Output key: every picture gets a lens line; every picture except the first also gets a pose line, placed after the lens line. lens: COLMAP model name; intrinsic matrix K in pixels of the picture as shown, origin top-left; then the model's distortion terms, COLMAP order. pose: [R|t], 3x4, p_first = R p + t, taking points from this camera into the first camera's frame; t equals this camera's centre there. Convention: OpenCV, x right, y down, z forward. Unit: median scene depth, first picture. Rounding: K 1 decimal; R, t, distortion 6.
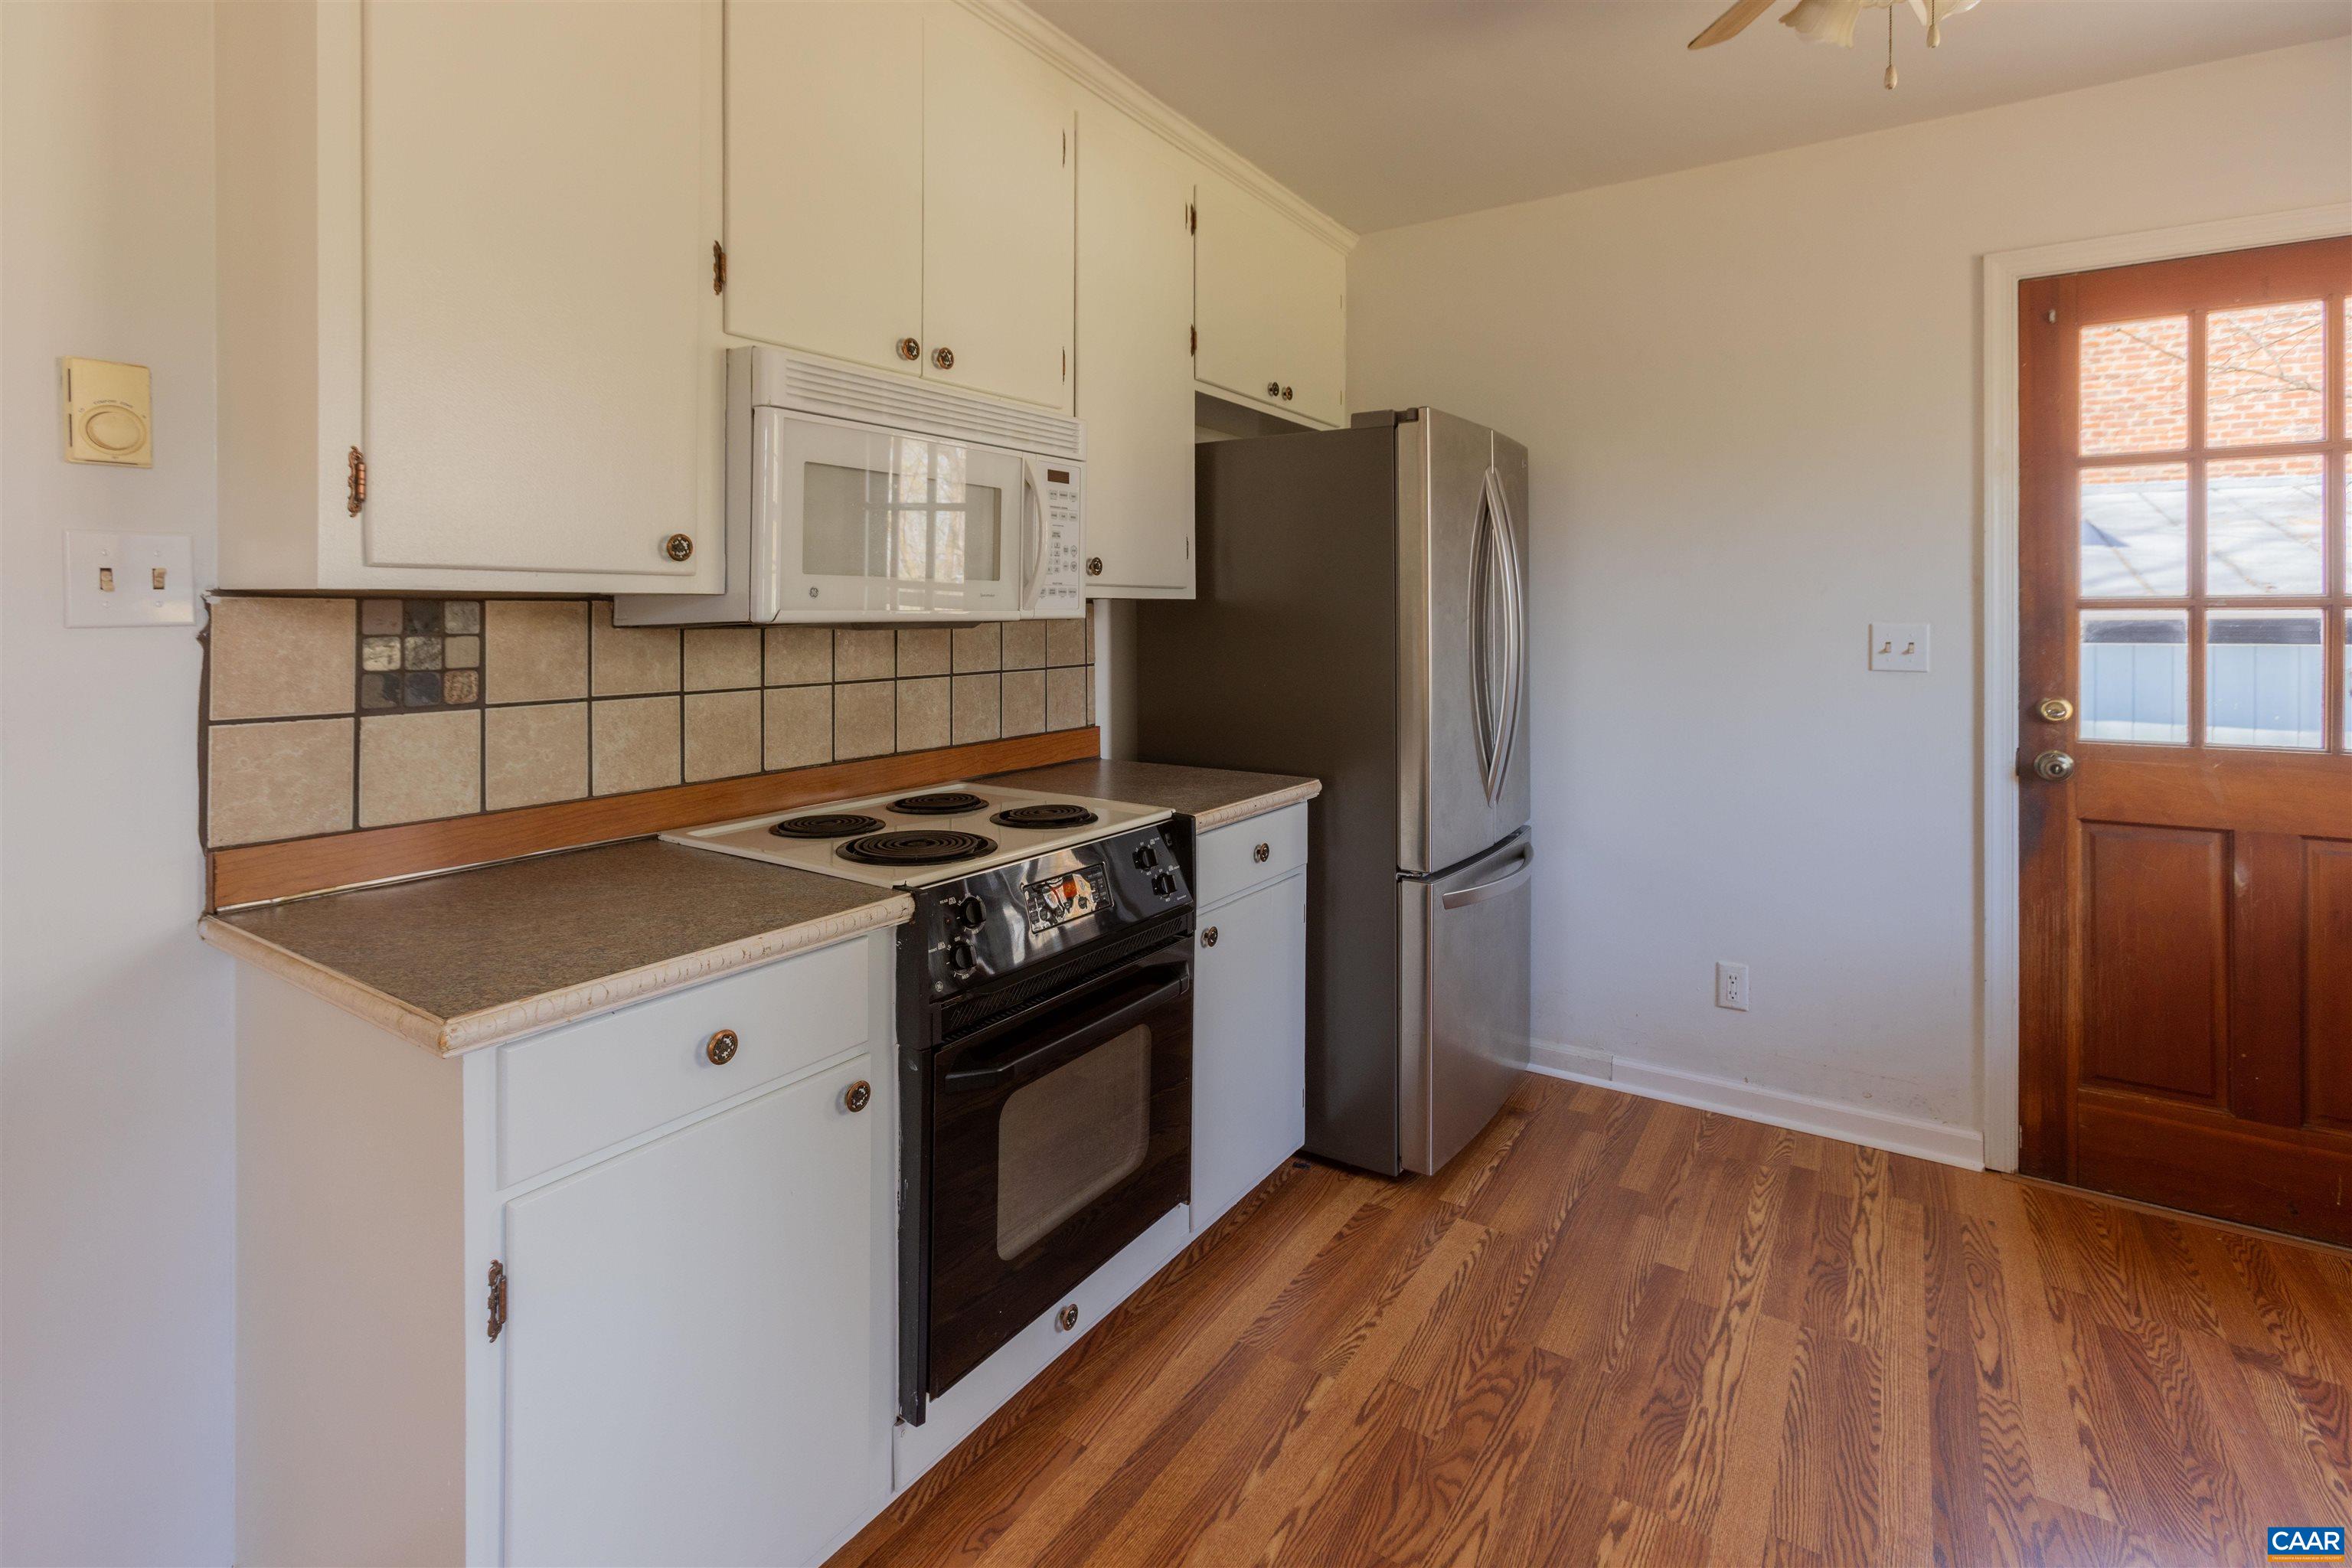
lens RADIAL K [[1141.0, 0, 1118.0], [0, 1141.0, 603.9], [0, 0, 1]] dist [-0.008406, 0.006392]
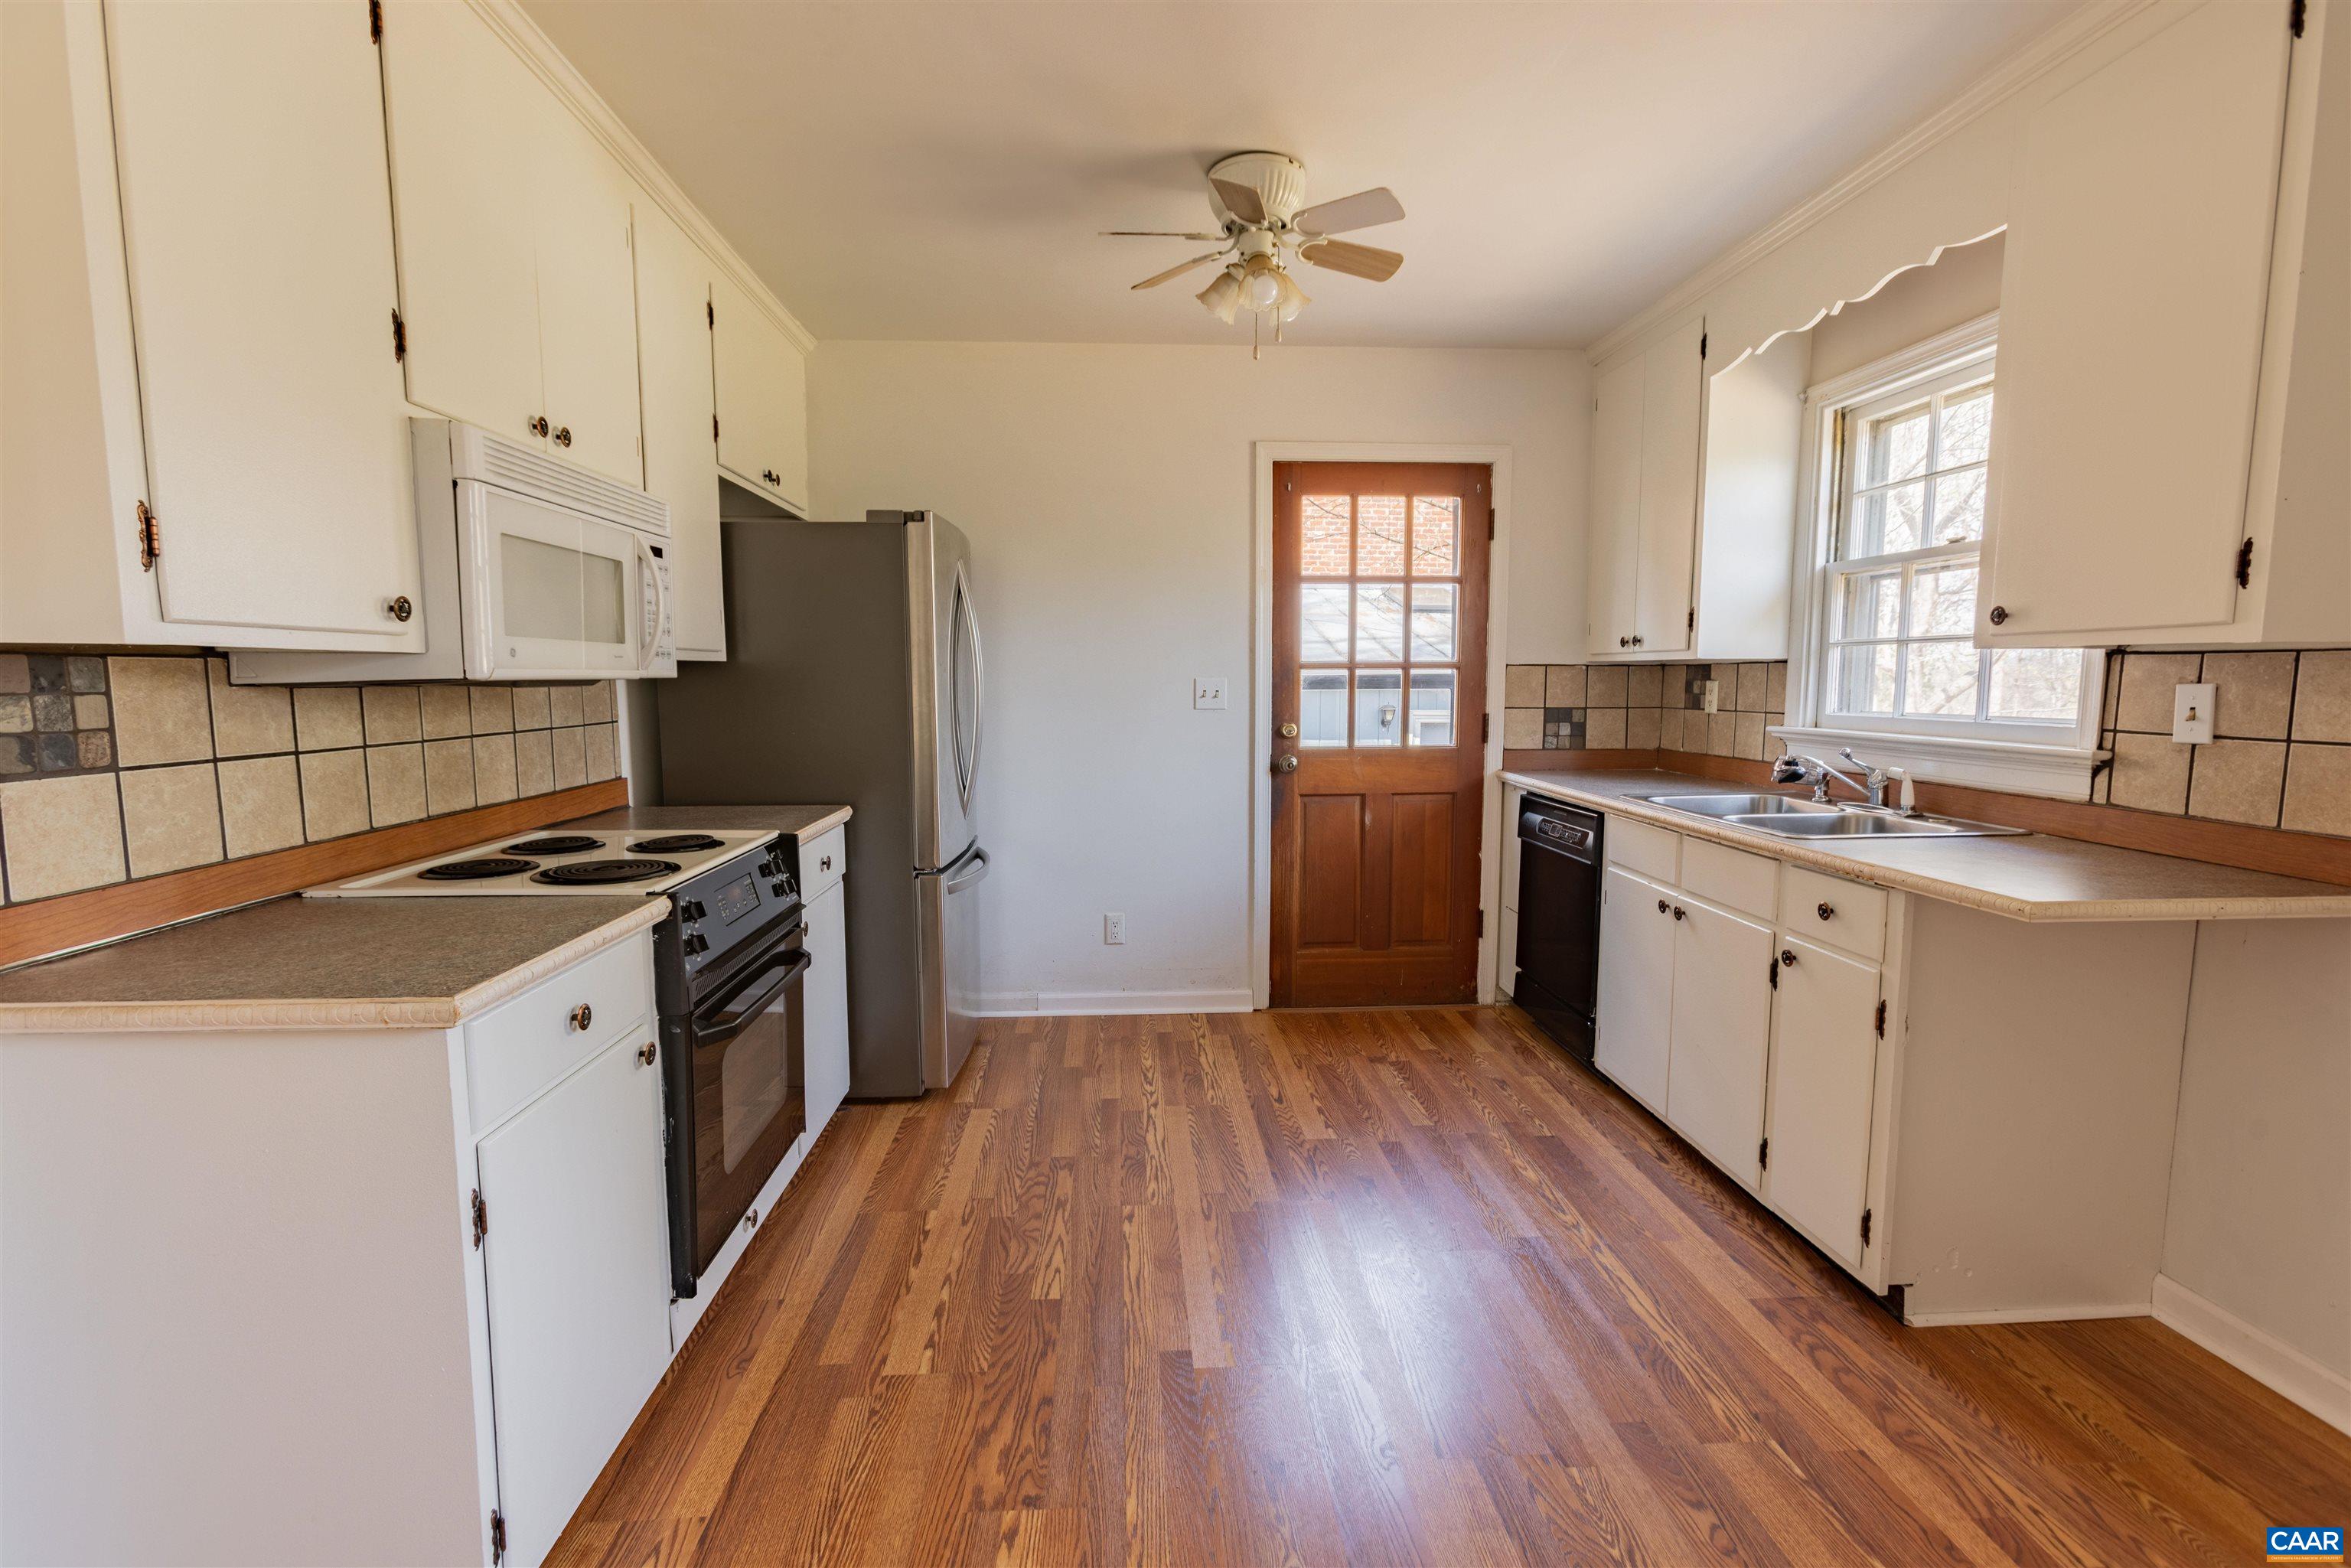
lens RADIAL K [[1140.5, 0, 1161.2], [0, 1140.5, 774.6], [0, 0, 1]] dist [-0.008406, 0.006392]
pose [[0.794479, -0.054913, 0.604804, -0.412346], [-0.002596, 0.995587, 0.093804, 0.003349], [-0.607286, -0.076095, 0.790831, -0.251990]]
